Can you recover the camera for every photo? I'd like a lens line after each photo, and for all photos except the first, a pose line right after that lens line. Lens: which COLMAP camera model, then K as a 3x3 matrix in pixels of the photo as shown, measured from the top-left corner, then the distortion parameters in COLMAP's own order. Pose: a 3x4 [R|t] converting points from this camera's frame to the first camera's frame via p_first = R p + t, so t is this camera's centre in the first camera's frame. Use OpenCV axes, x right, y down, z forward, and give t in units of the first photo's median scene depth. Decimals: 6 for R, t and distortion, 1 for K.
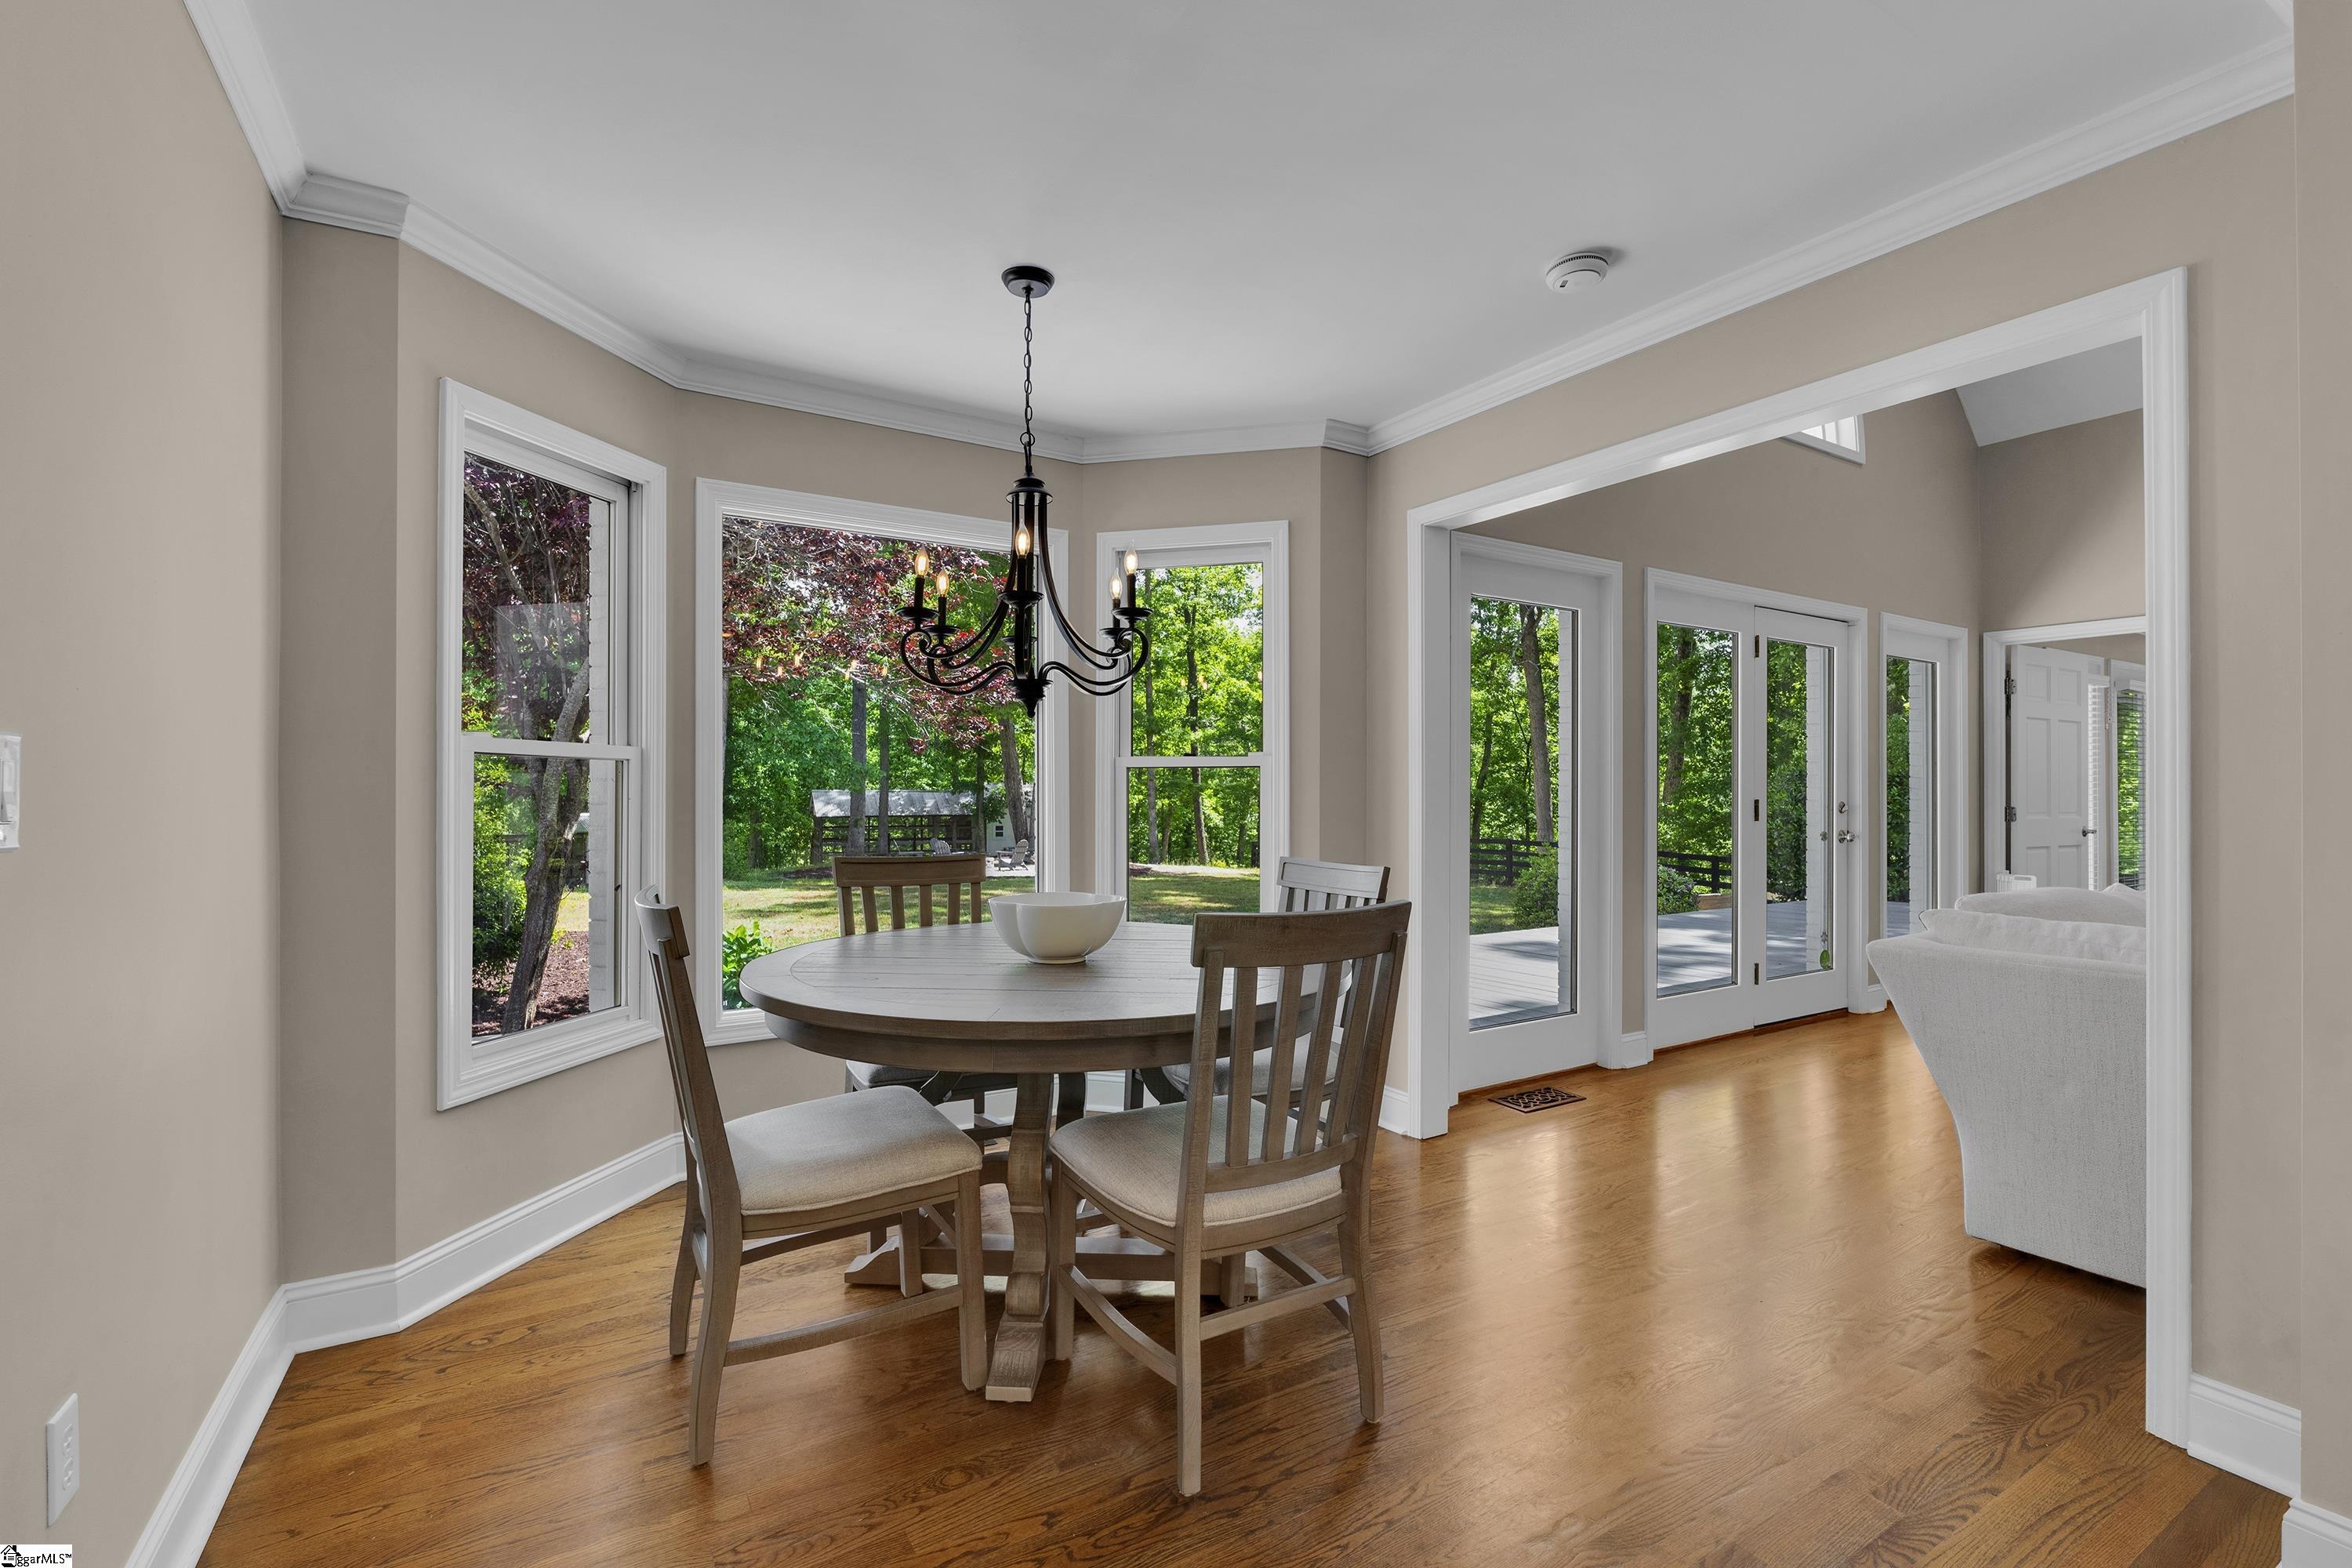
lens RADIAL K [[1034.4, 0, 1171.8], [0, 1034.4, 785.2], [0, 0, 1]] dist [-0.002497, -0.000212]
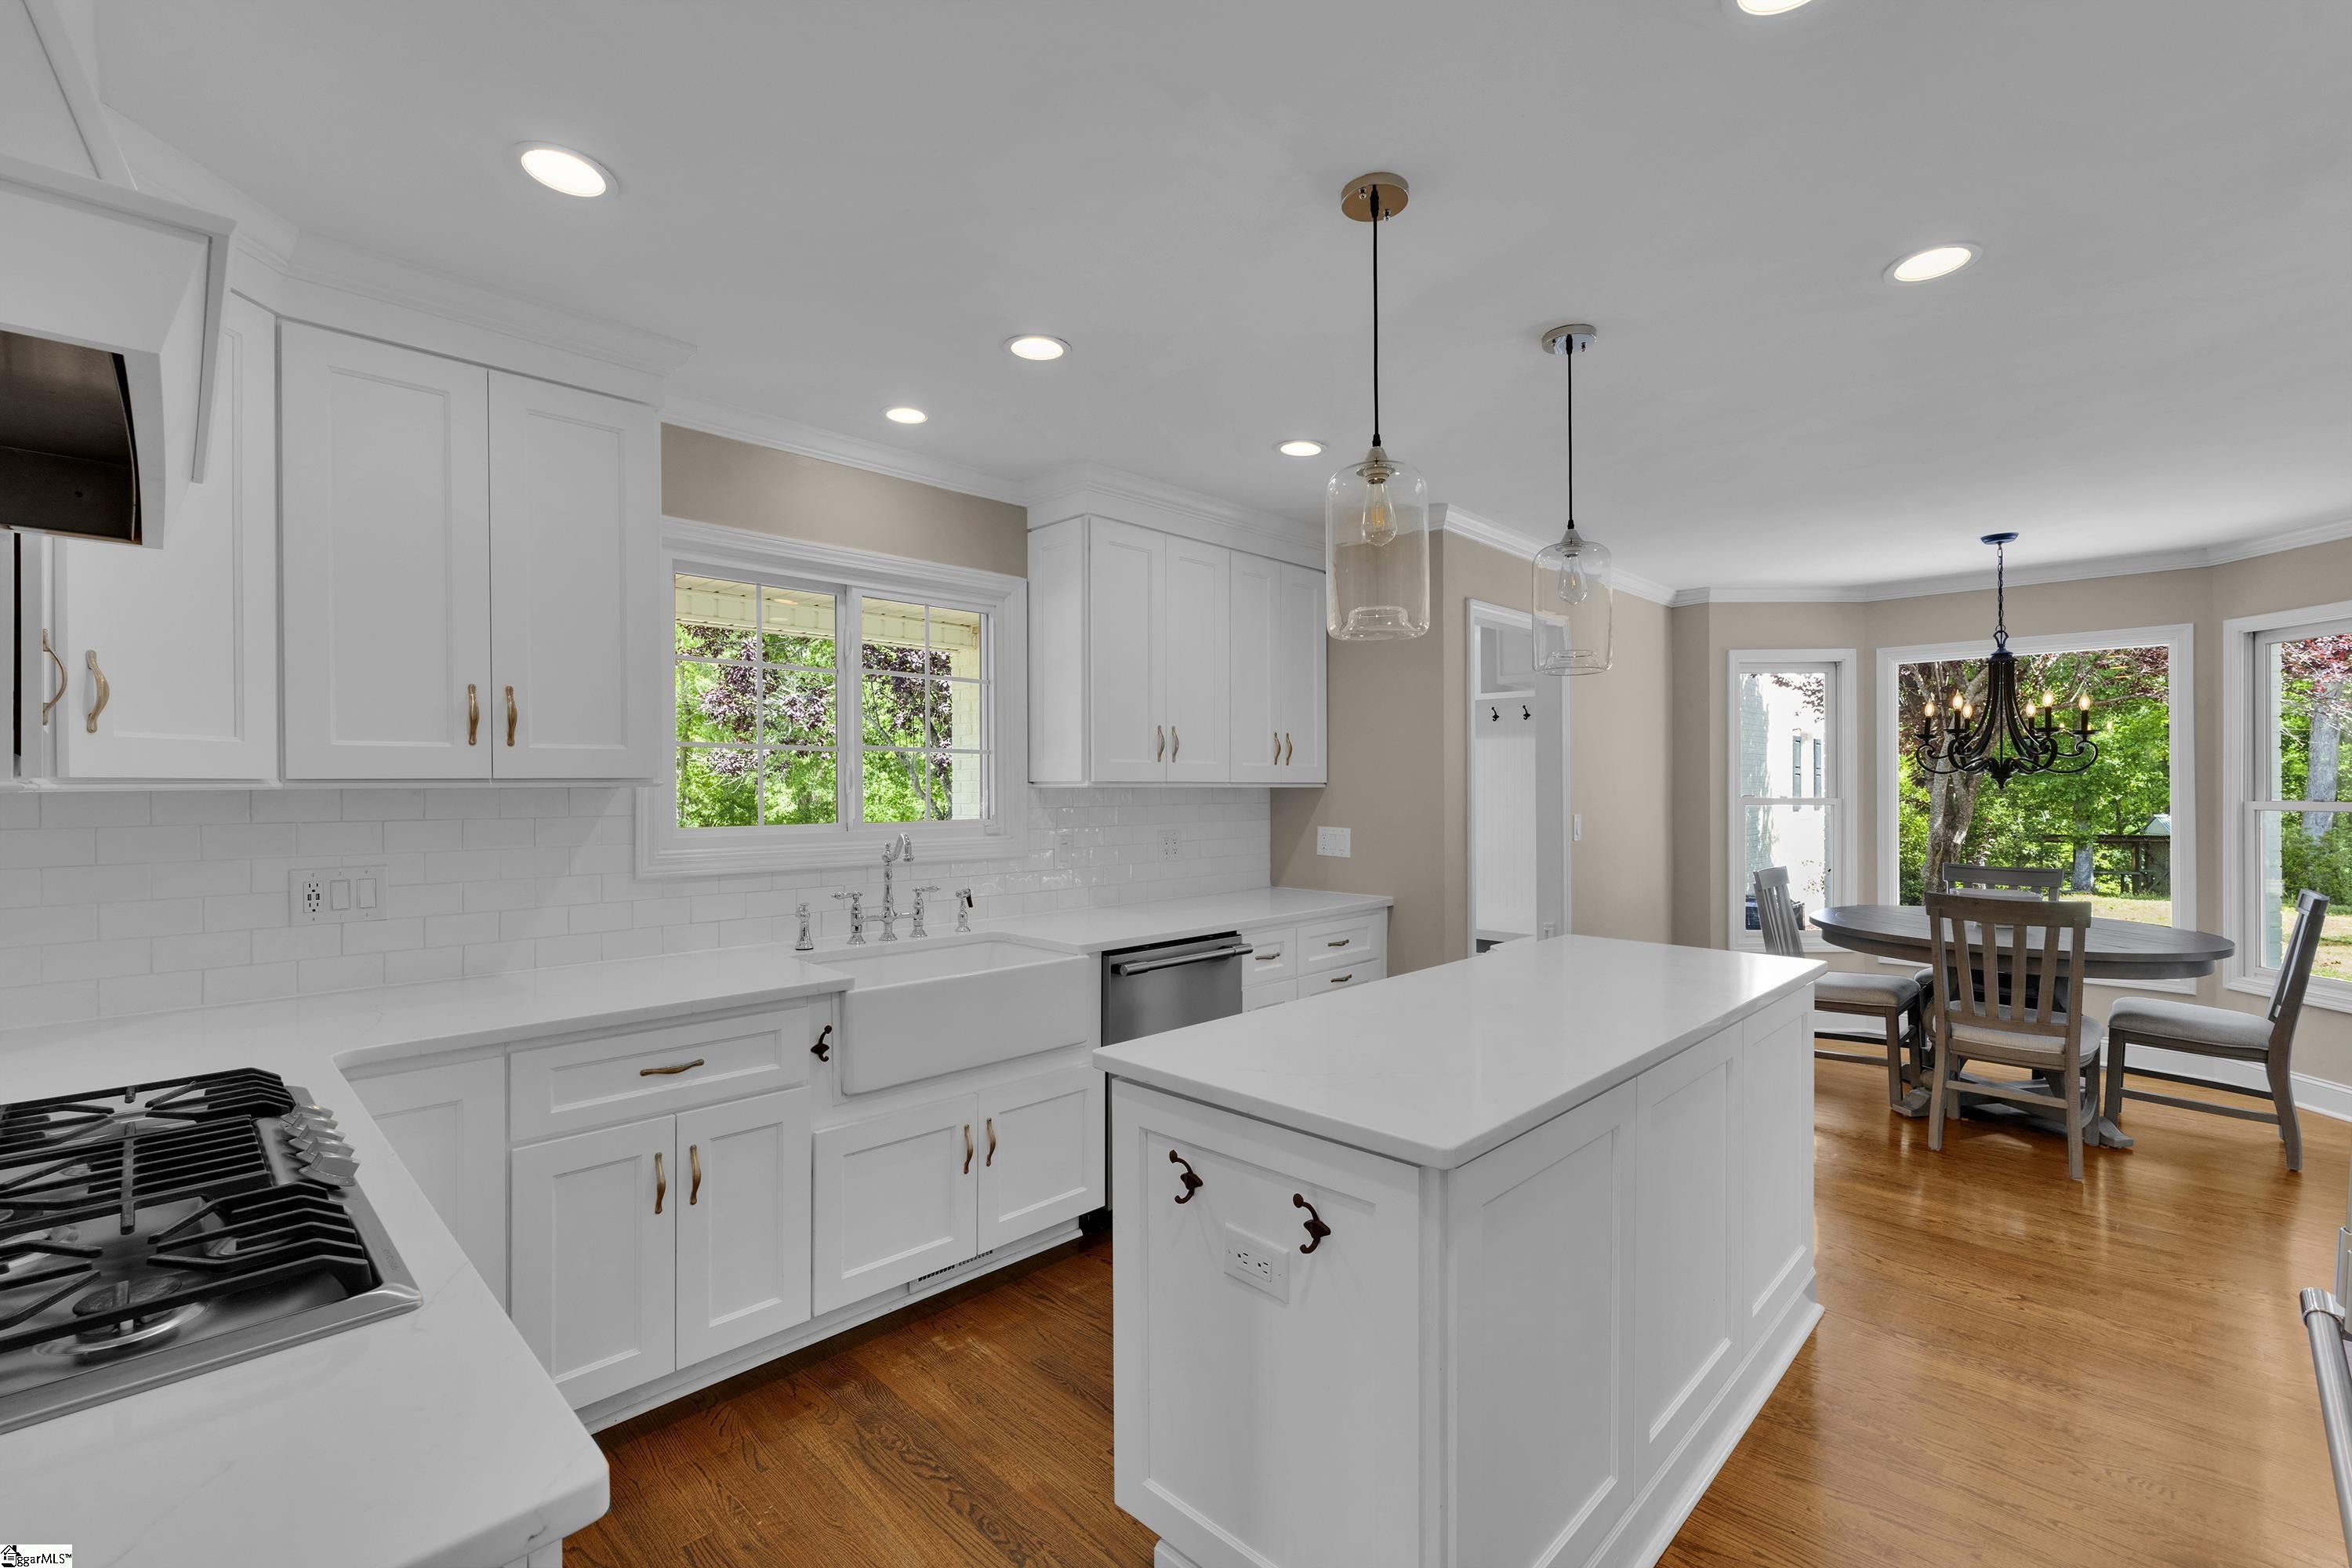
lens RADIAL K [[1034.4, 0, 1172.8], [0, 1034.4, 785.5], [0, 0, 1]] dist [-0.002497, -0.000212]
pose [[0.233519, -0.004015, -0.972344, 1.181405], [0.010976, 0.999939, -0.001493, -0.082064], [0.972290, -0.010323, 0.233548, -0.729077]]
